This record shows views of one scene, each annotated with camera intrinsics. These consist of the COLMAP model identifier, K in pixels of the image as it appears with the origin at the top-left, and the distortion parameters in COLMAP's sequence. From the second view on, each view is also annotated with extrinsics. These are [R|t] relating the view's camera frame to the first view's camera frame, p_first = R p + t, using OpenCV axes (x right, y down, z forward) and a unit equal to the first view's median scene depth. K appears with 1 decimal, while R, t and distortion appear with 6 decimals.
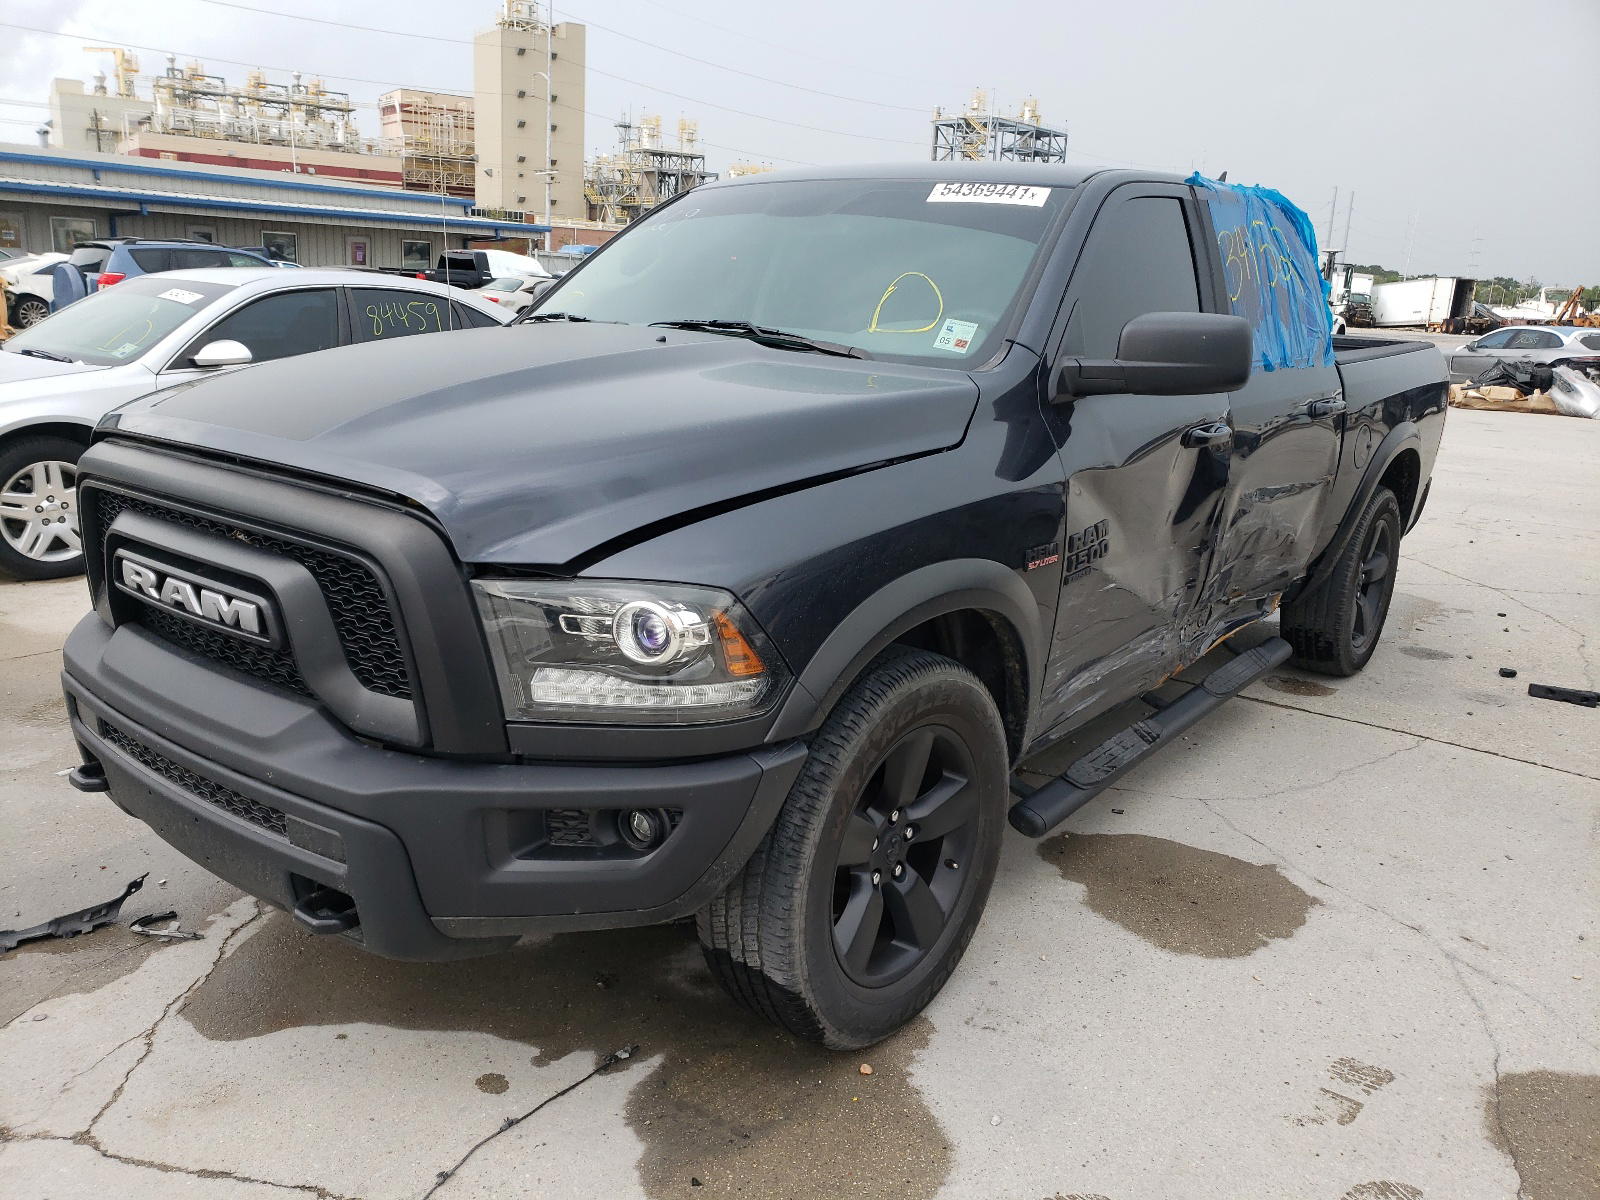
lens RADIAL K [[1221.6, 0, 797.1], [0, 1221.6, 597.3], [0, 0, 1]] dist [0.007232, 0.002966]
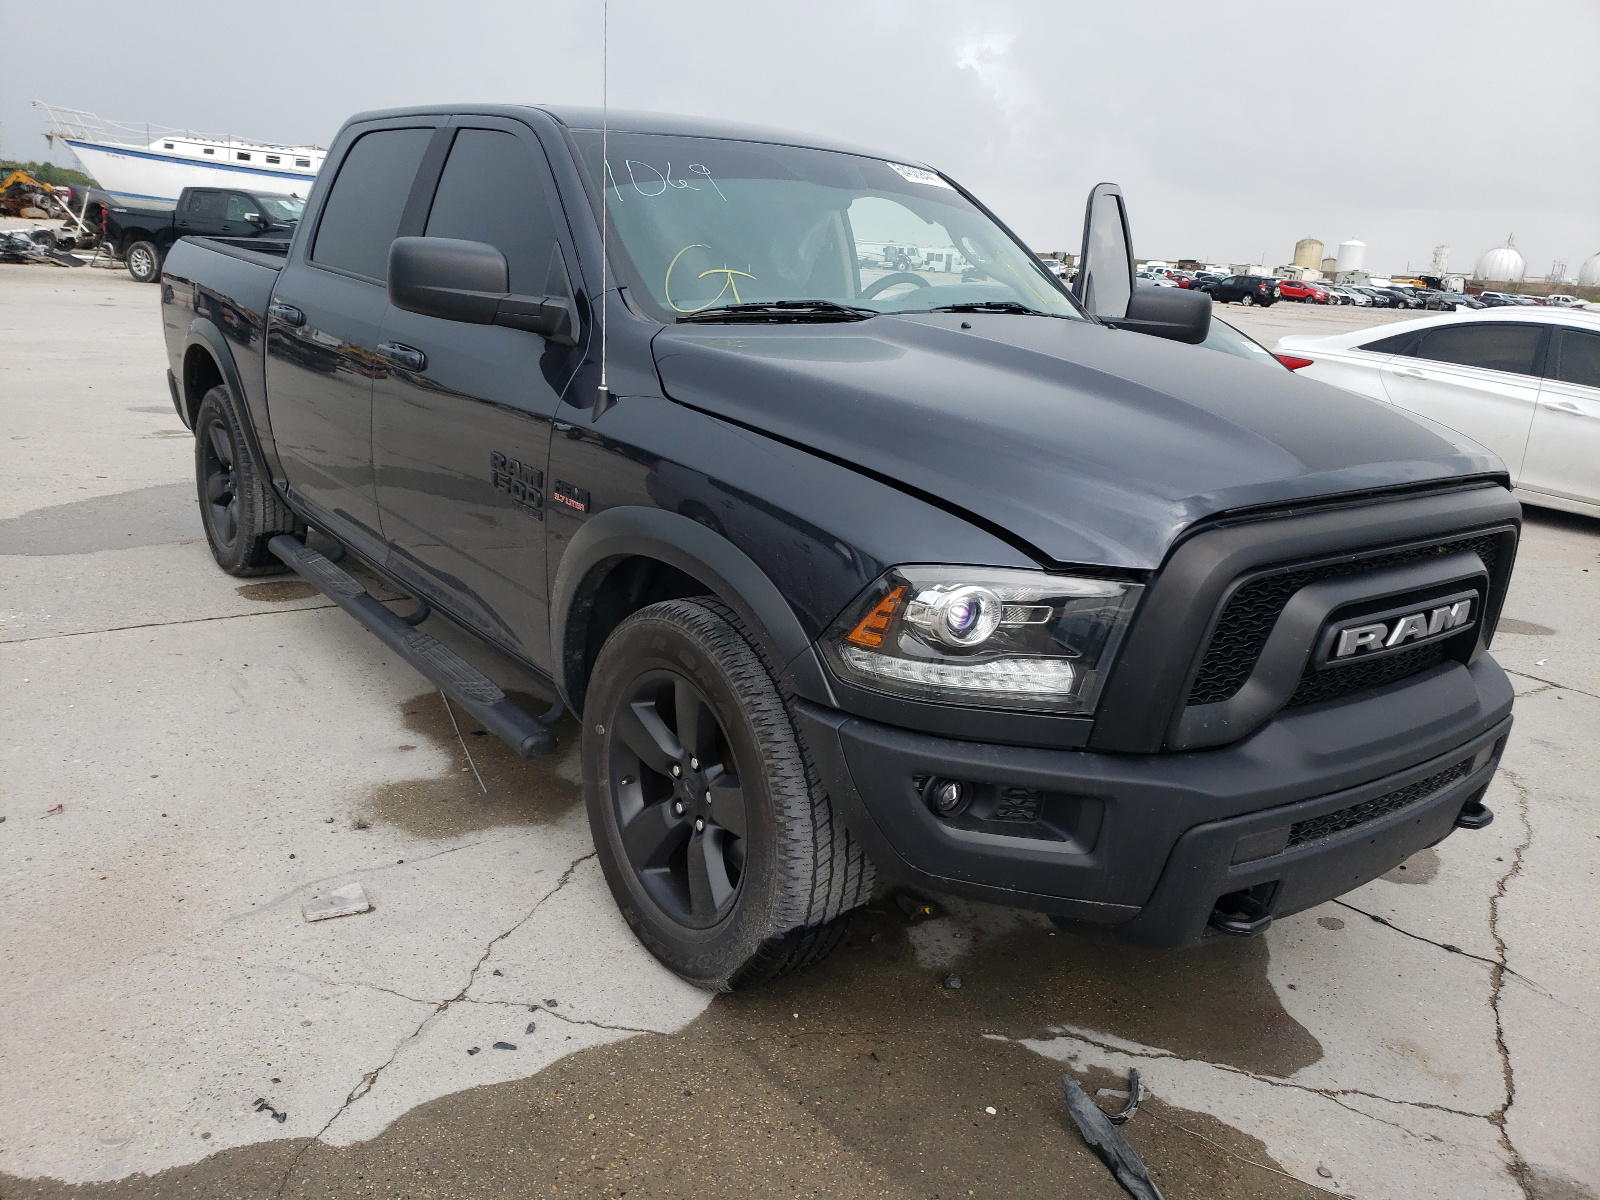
lens RADIAL K [[1221.6, 0, 714.9], [0, 1221.6, 608.5], [0, 0, 1]] dist [0.007232, 0.002966]
pose [[0.301893, -0.311139, 0.901140, -1.373265], [0.204199, 0.944409, 0.257670, -0.346725], [-0.931216, 0.106223, 0.348644, 1.023124]]
